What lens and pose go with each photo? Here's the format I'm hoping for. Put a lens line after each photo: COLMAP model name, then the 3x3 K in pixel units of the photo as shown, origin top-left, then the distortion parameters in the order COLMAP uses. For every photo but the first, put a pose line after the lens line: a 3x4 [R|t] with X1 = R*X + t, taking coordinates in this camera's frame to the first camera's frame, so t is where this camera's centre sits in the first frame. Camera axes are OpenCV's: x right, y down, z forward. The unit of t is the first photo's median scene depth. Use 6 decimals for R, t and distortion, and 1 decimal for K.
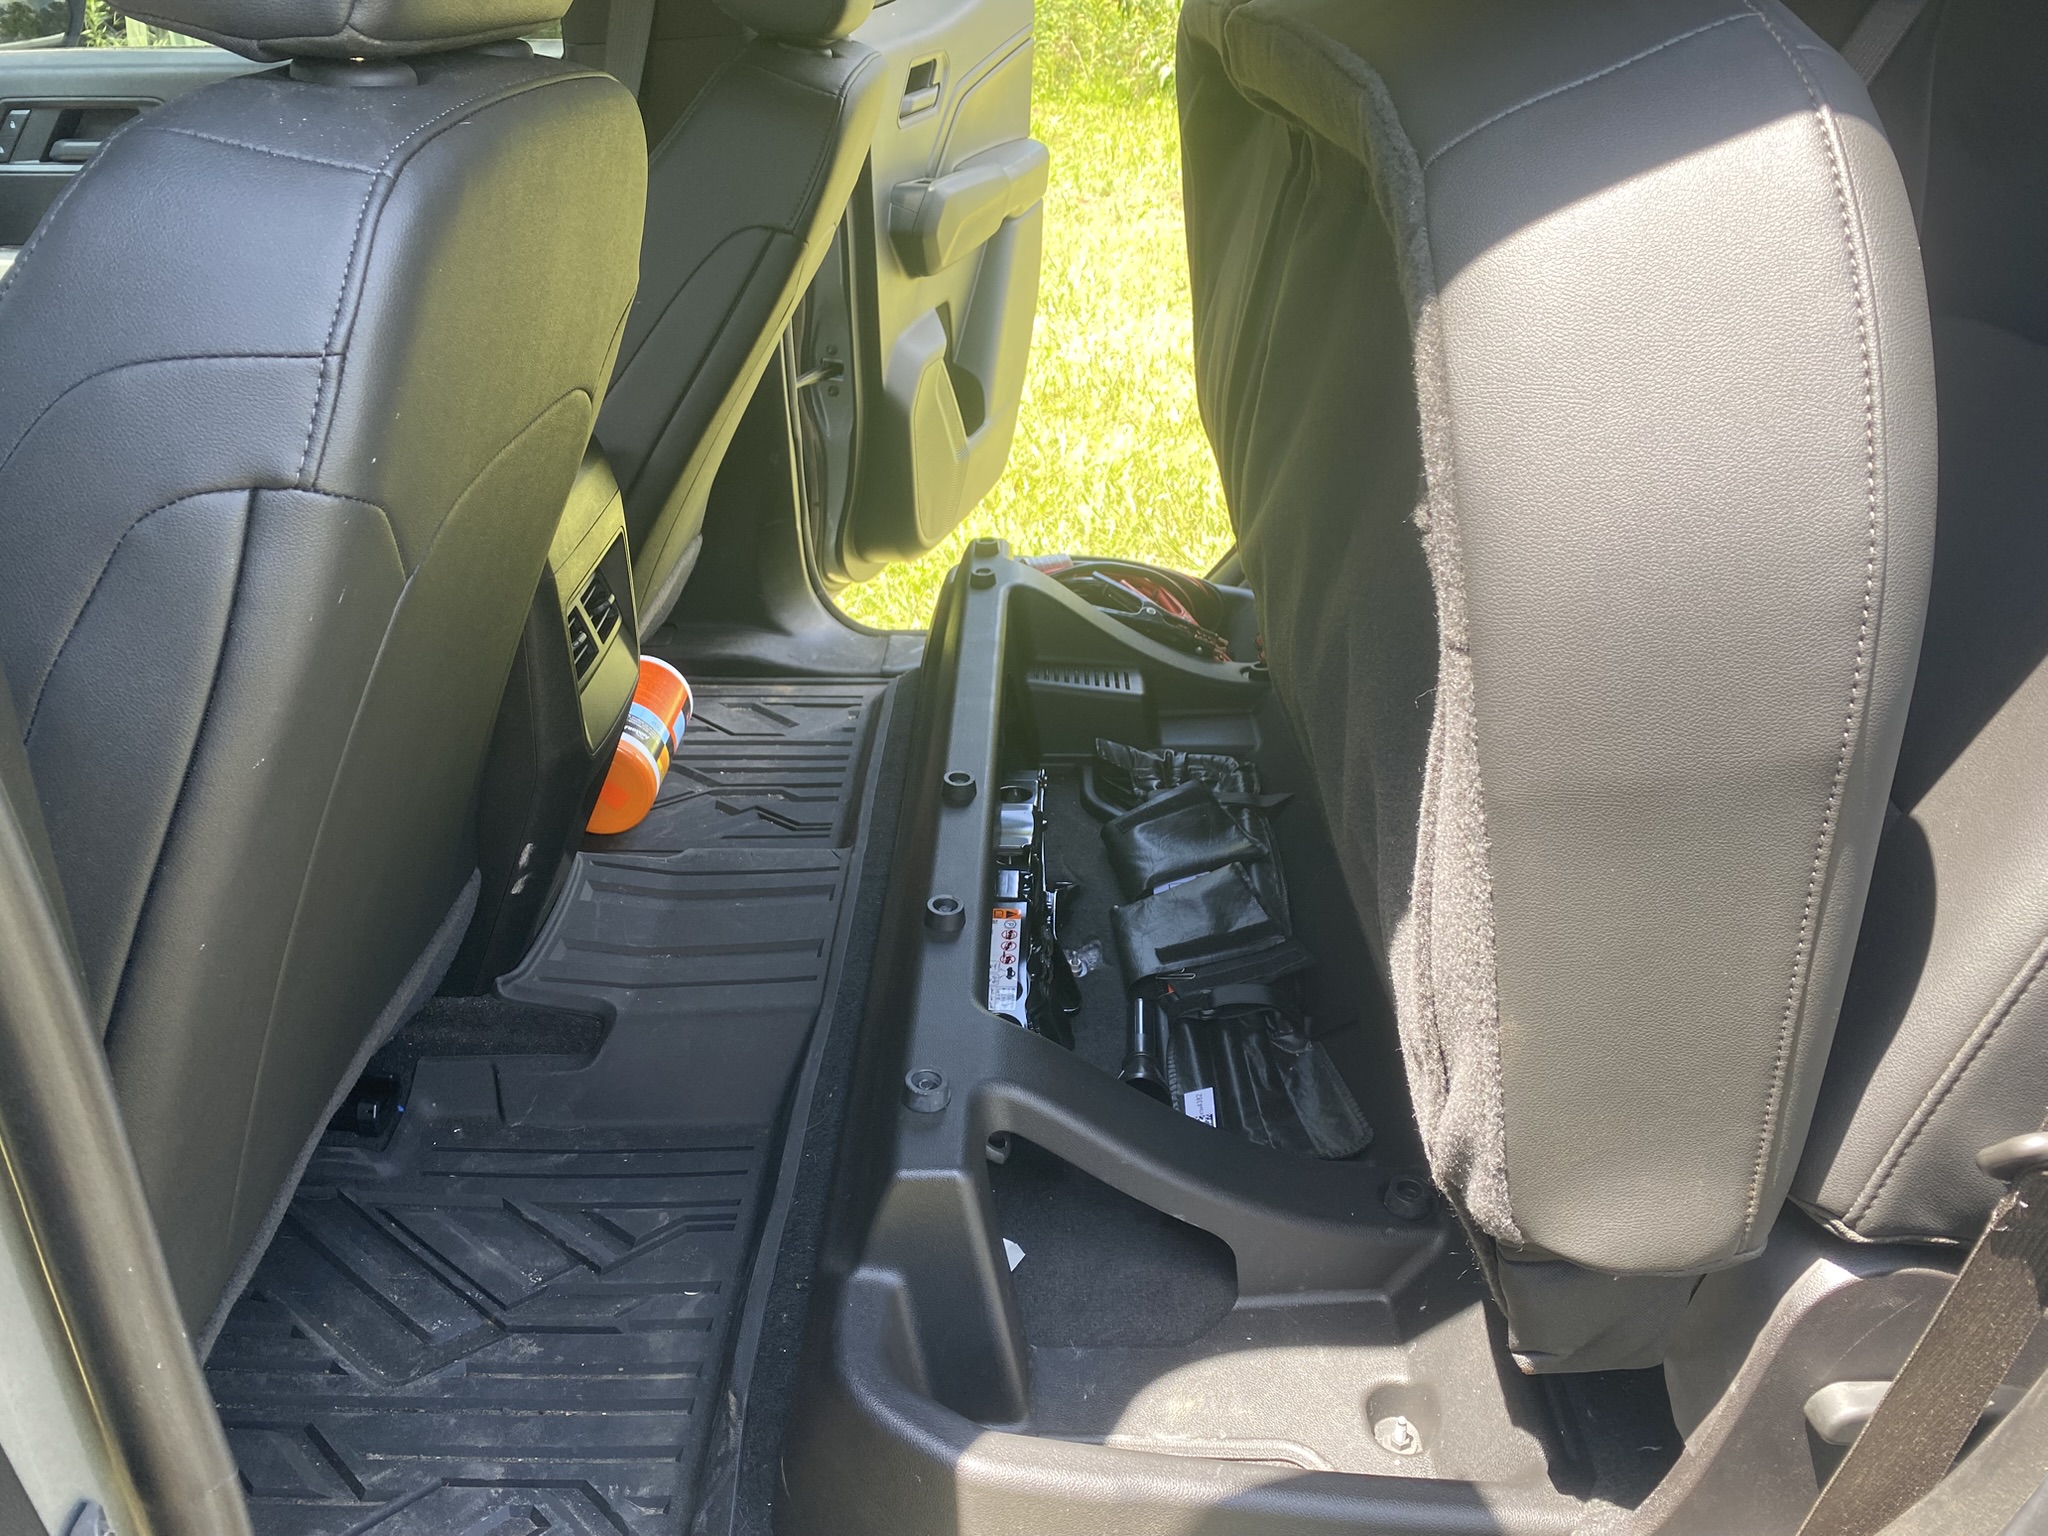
lens RADIAL K [[1577.6, 0, 1024.0], [0, 1577.6, 768.0], [0, 0, 1]] dist [0.003414, 0.000528]
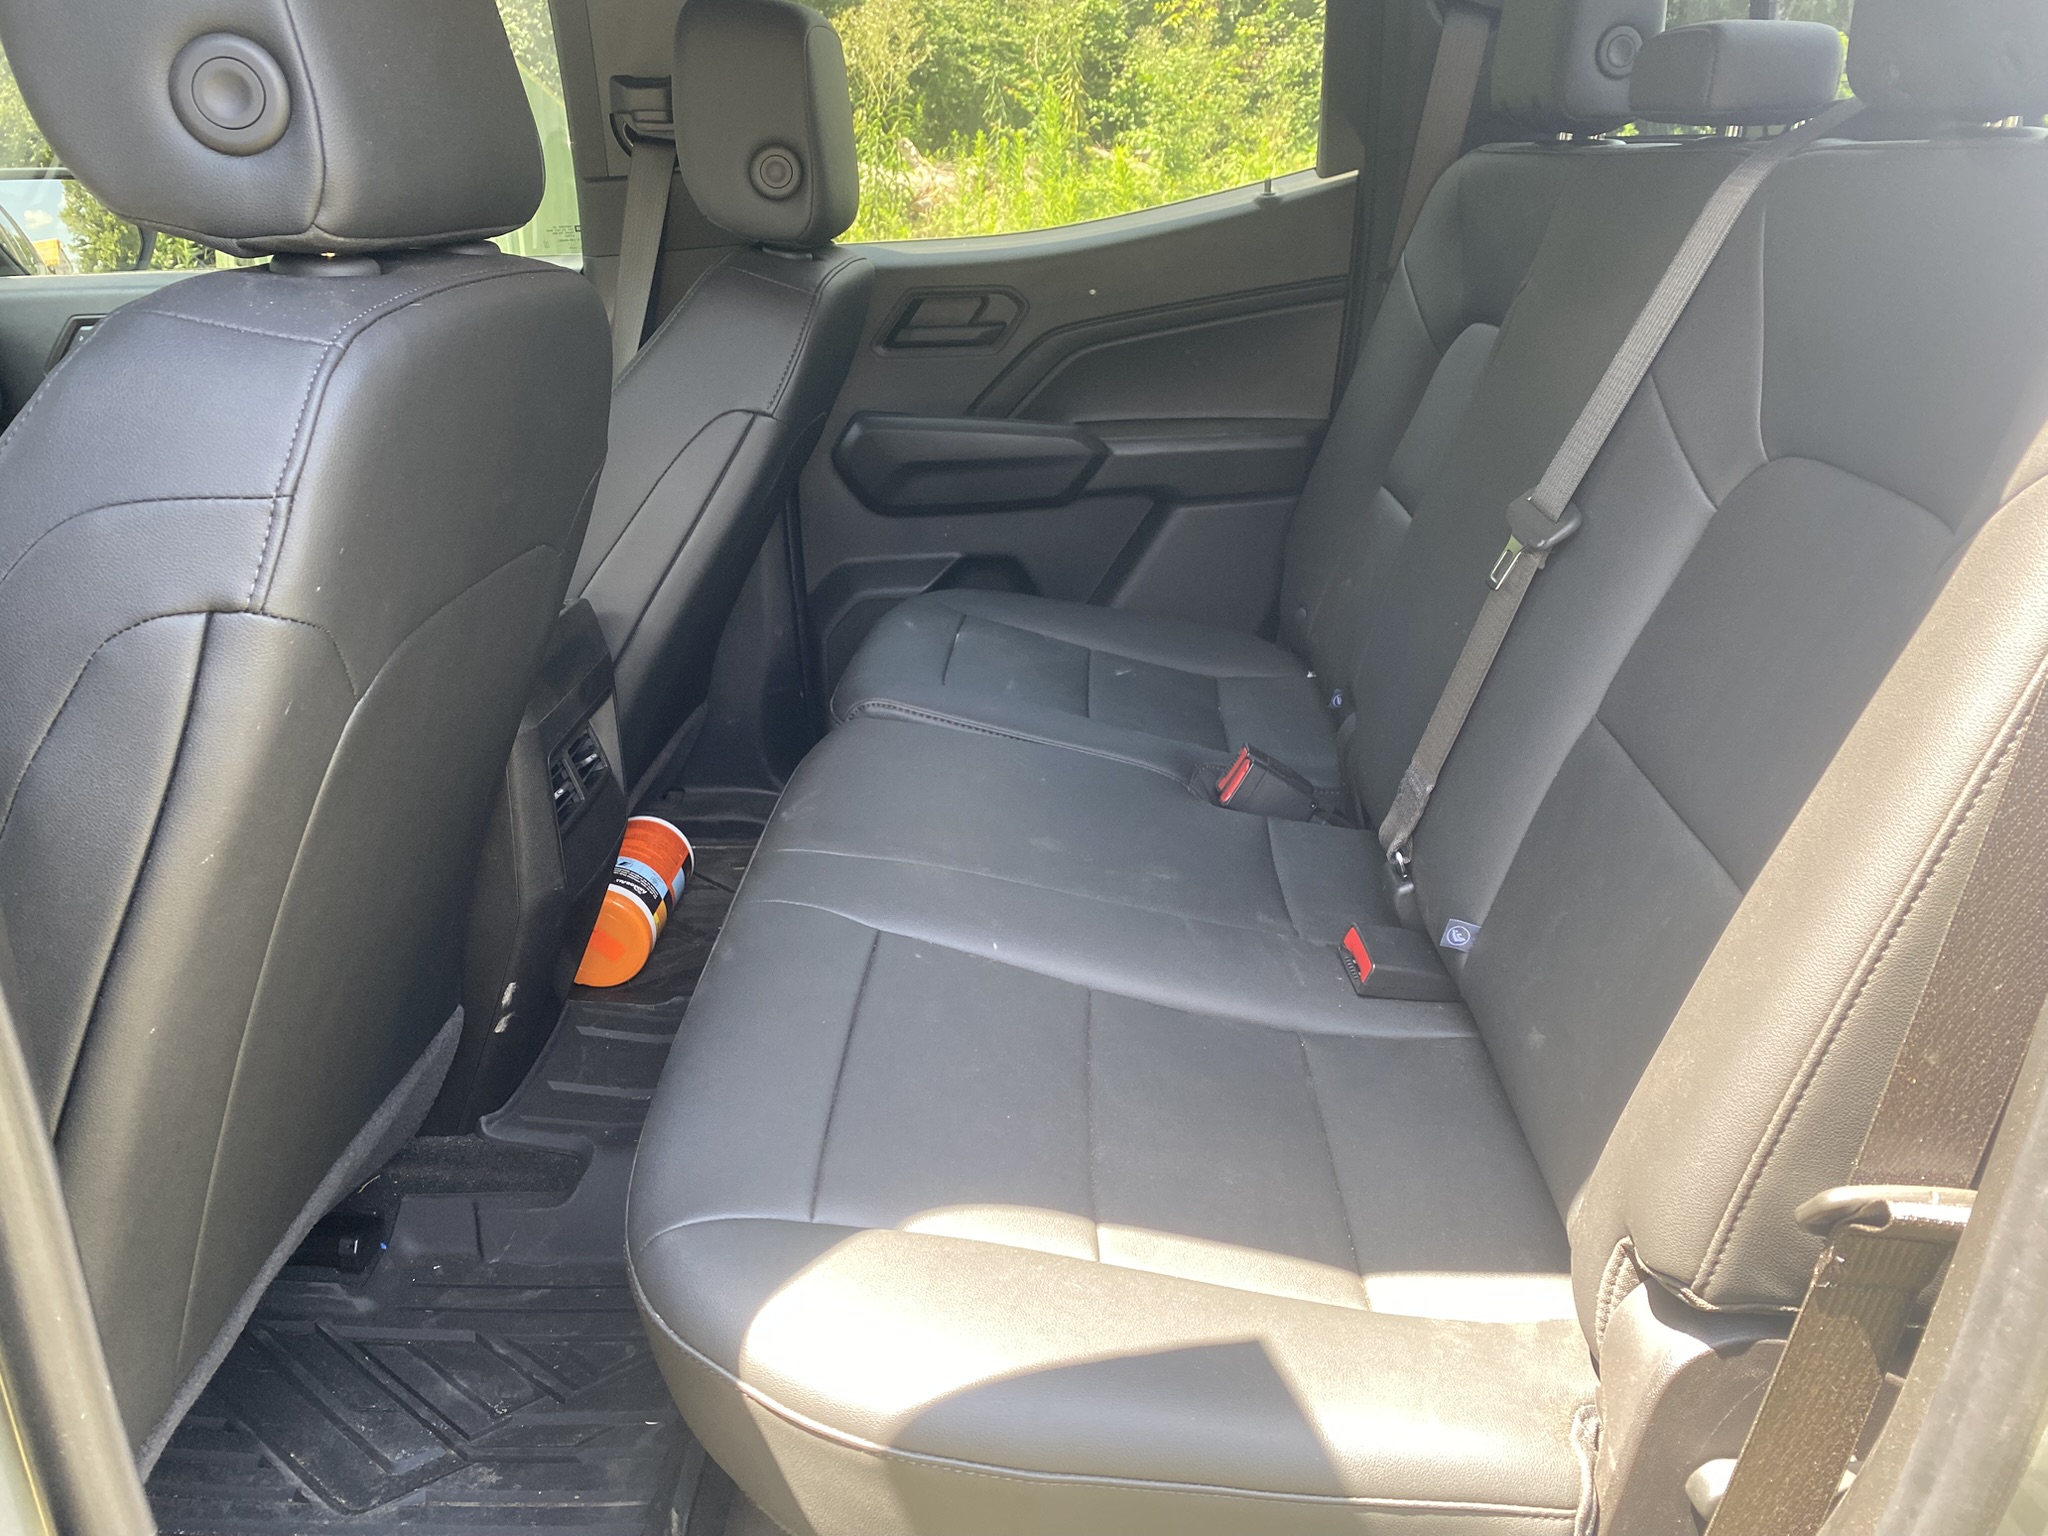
lens RADIAL K [[1573.2, 0, 1024.0], [0, 1573.2, 768.0], [0, 0, 1]] dist [0.004851, 0.001313]
pose [[0.999526, -0.012800, -0.028006, 0.114615], [0.009435, 0.993067, -0.117174, 0.064580], [0.029312, 0.116854, 0.992716, -0.087243]]
